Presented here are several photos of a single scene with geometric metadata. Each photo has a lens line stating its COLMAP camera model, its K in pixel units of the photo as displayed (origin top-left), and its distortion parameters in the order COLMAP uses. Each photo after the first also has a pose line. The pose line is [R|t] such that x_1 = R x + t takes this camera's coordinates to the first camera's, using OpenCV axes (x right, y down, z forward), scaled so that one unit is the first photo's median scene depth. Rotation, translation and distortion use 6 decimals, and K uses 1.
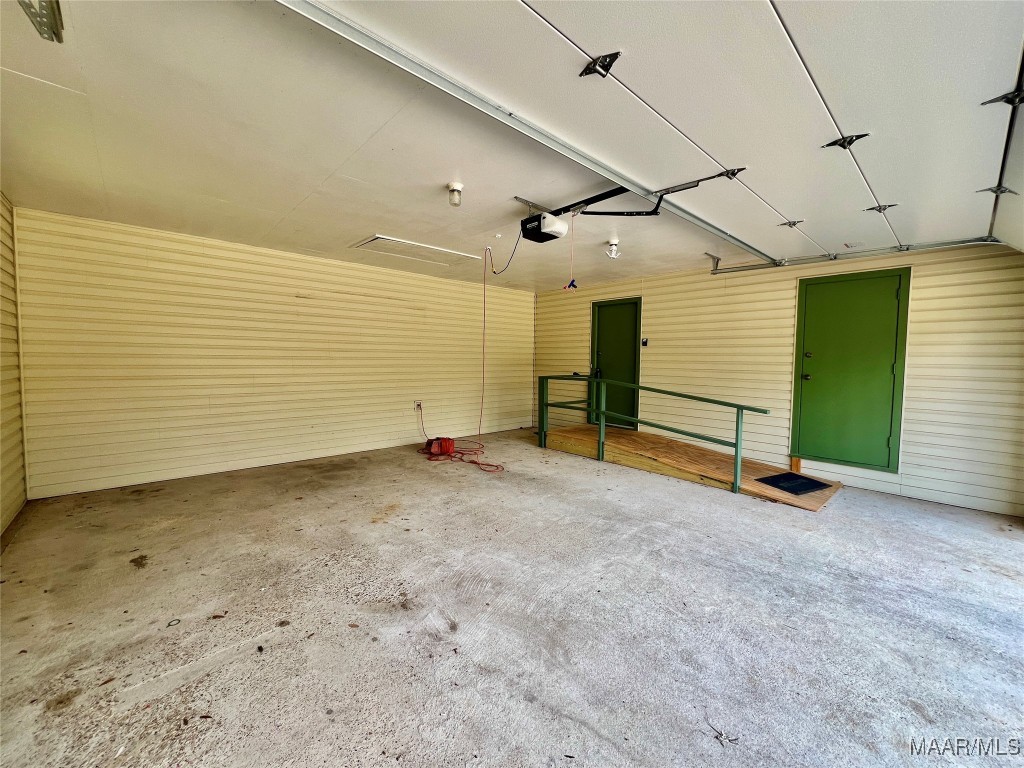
lens RADIAL K [[411.5, 0, 509.7], [0, 411.5, 382.2], [0, 0, 1]] dist [-0.002013, 0.000218]
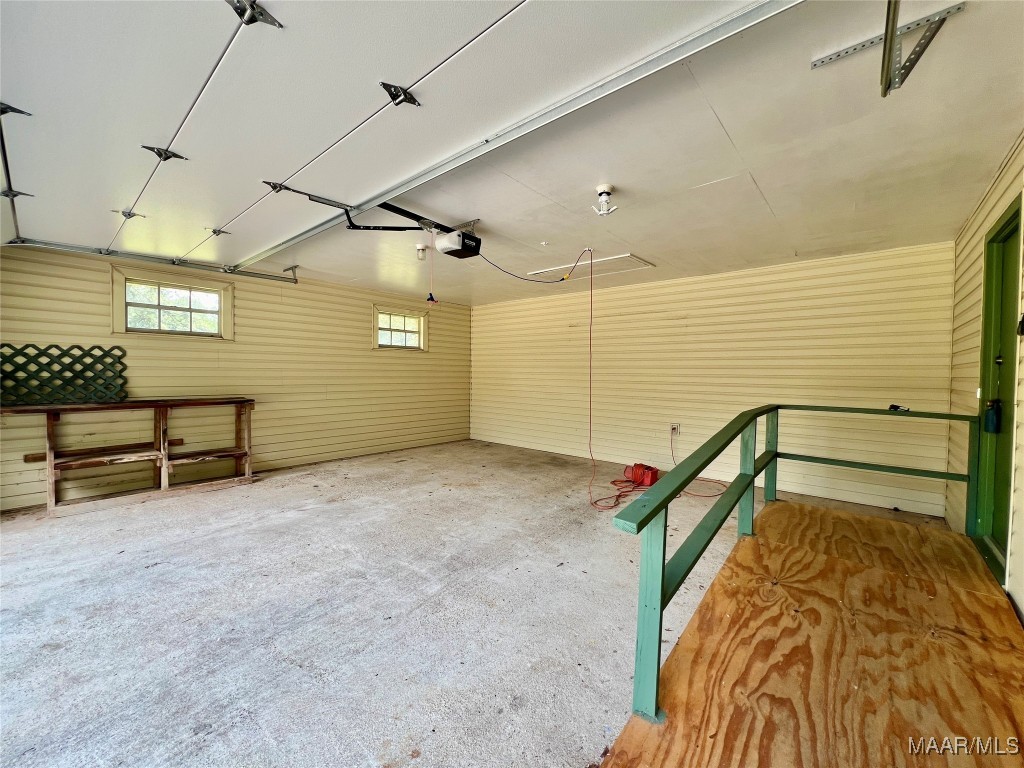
lens RADIAL K [[411.5, 0, 509.7], [0, 411.5, 382.2], [0, 0, 1]] dist [-0.002013, 0.000218]
pose [[0.115988, 0.014366, -0.993147, 1.291947], [-0.068009, 0.997664, 0.006489, -0.051425], [0.990920, 0.066790, 0.116694, 1.176621]]
